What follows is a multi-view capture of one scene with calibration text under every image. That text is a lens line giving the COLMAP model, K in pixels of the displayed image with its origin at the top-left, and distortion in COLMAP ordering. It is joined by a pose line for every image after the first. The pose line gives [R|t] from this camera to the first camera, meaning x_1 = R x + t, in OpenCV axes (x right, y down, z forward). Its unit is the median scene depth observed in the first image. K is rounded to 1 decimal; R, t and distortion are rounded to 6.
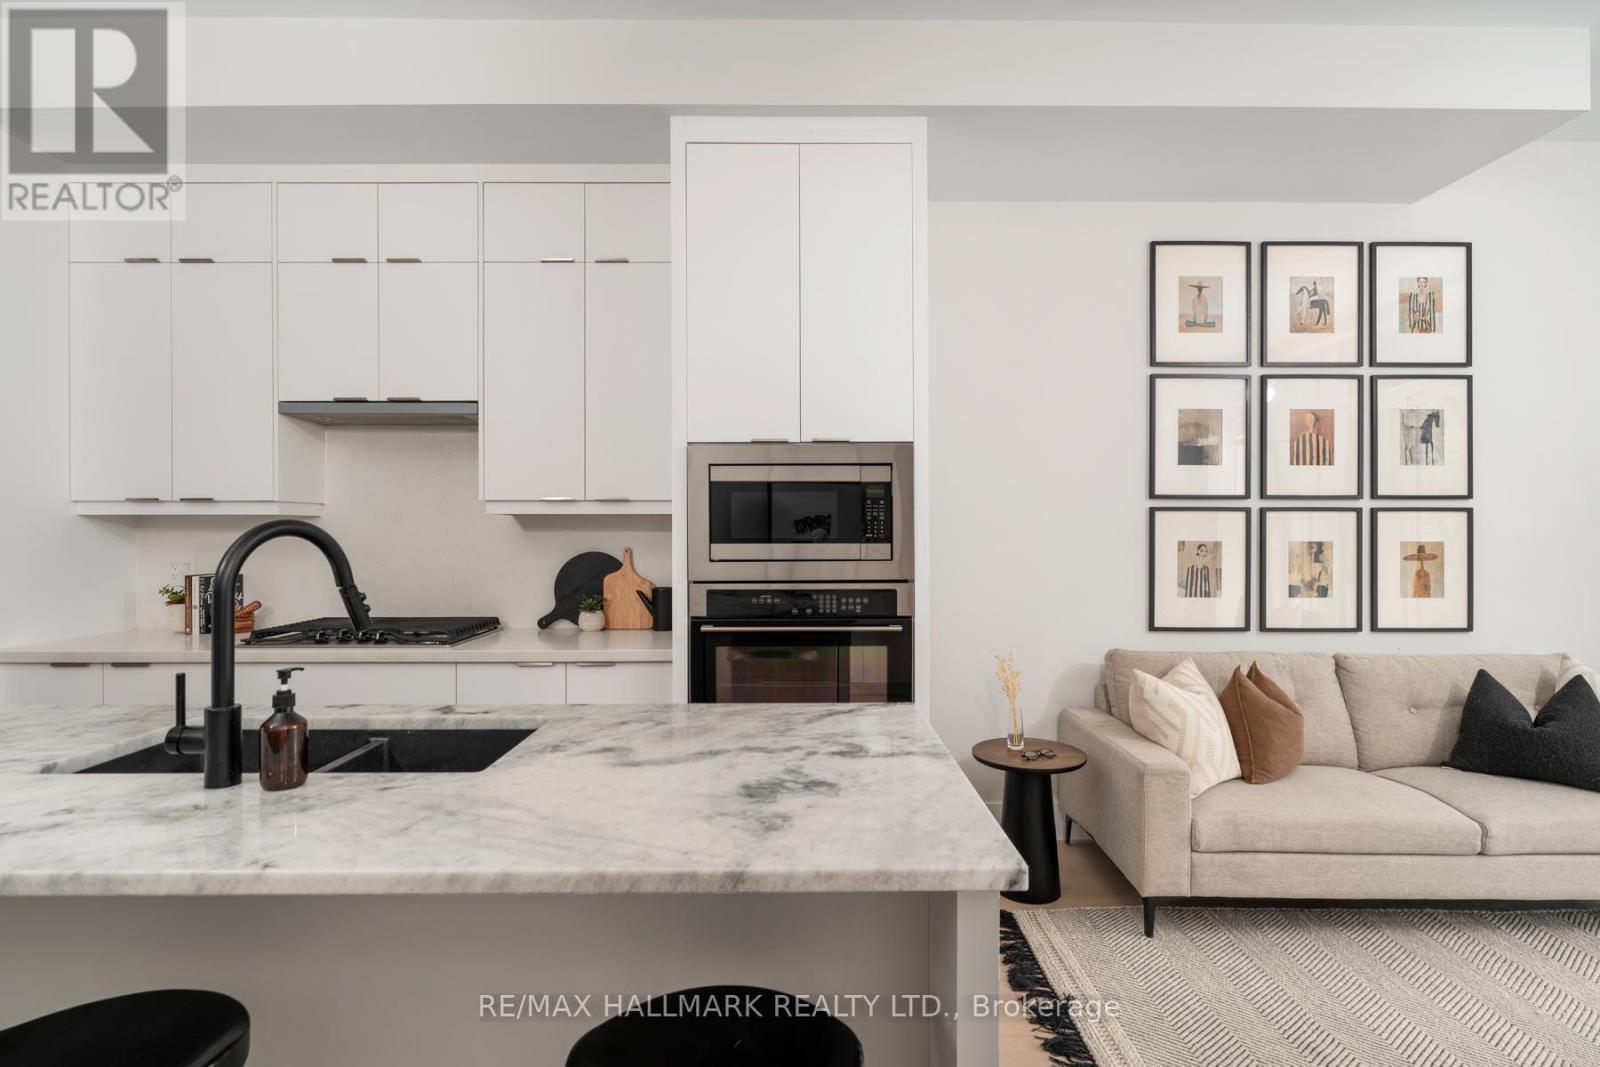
lens RADIAL K [[801.5, 0, 800.0], [0, 801.5, 533.5], [0, 0, 1]] dist [-0.003081, -0.000078]
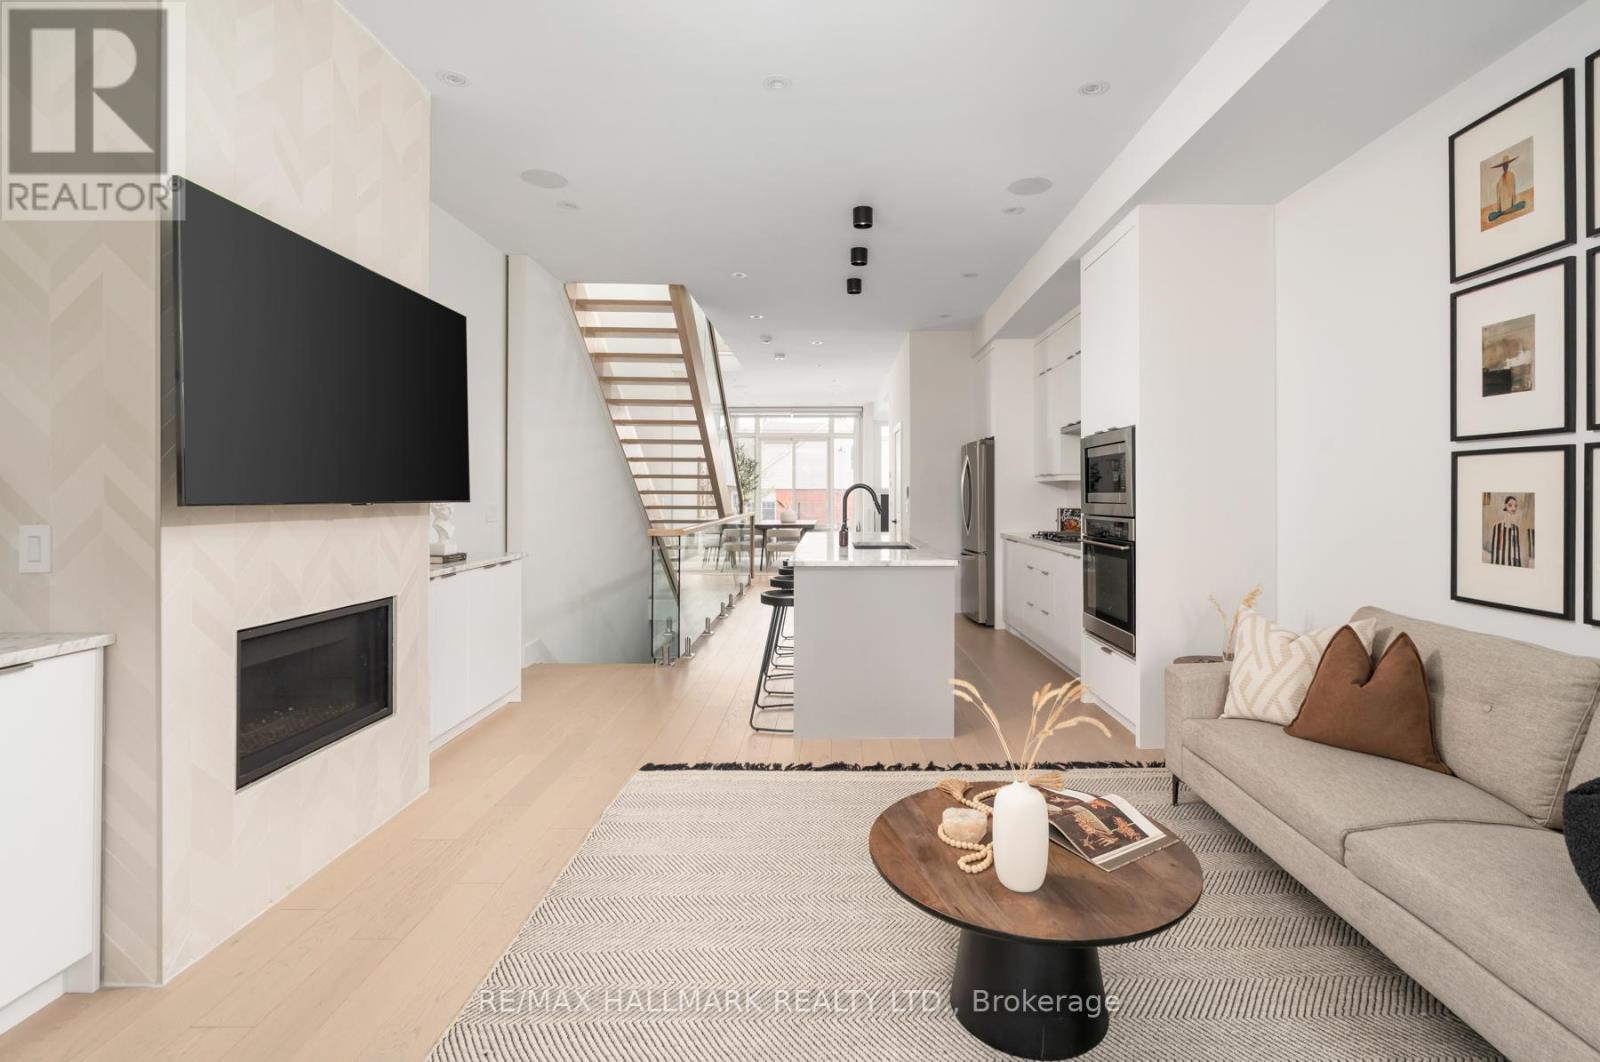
lens RADIAL K [[763.3, 0, 802.3], [0, 763.3, 494.7], [0, 0, 1]] dist [-0.000019, 0.000033]
pose [[-0.053942, 0.003324, -0.998539, 1.422854], [-0.000548, 0.999994, 0.003358, 0.010637], [0.998544, 0.000728, -0.053940, 0.406095]]
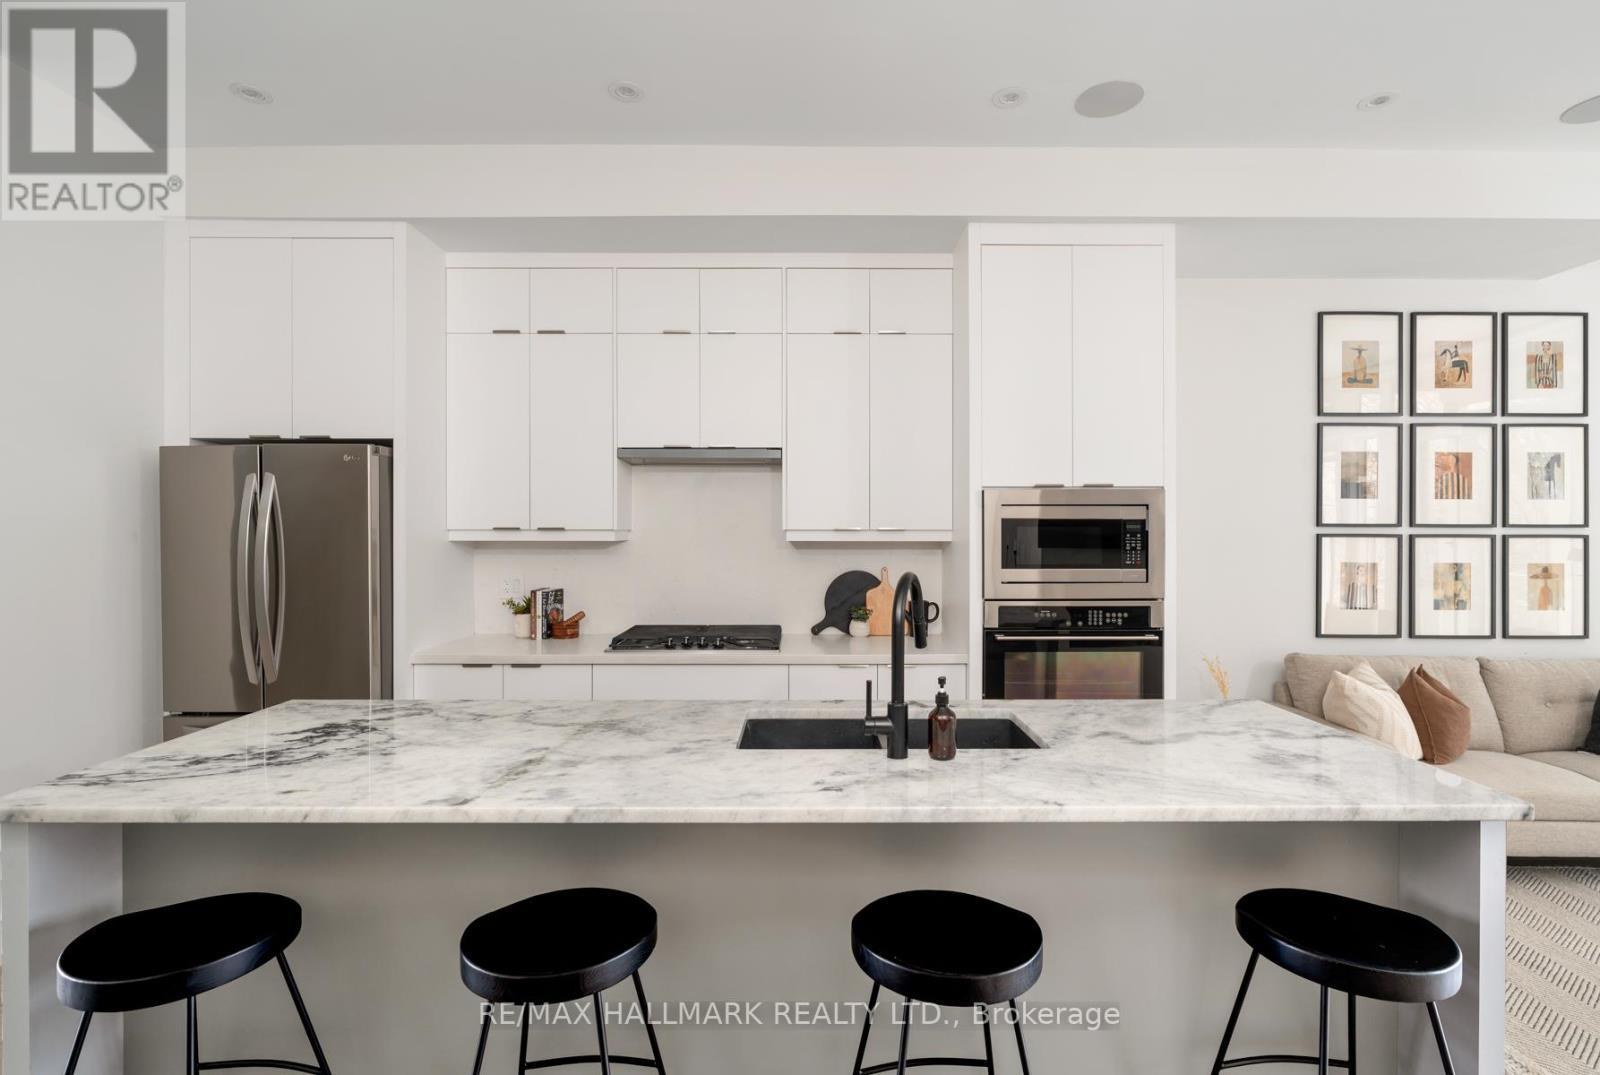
lens RADIAL K [[772.1, 0, 805.5], [0, 772.1, 529.1], [0, 0, 1]] dist [-0.001257, 0.000020]
pose [[0.999997, 0.002256, -0.001023, -0.364533], [-0.002257, 0.999997, -0.001281, -0.041078], [0.001020, 0.001283, 0.999999, -0.169969]]
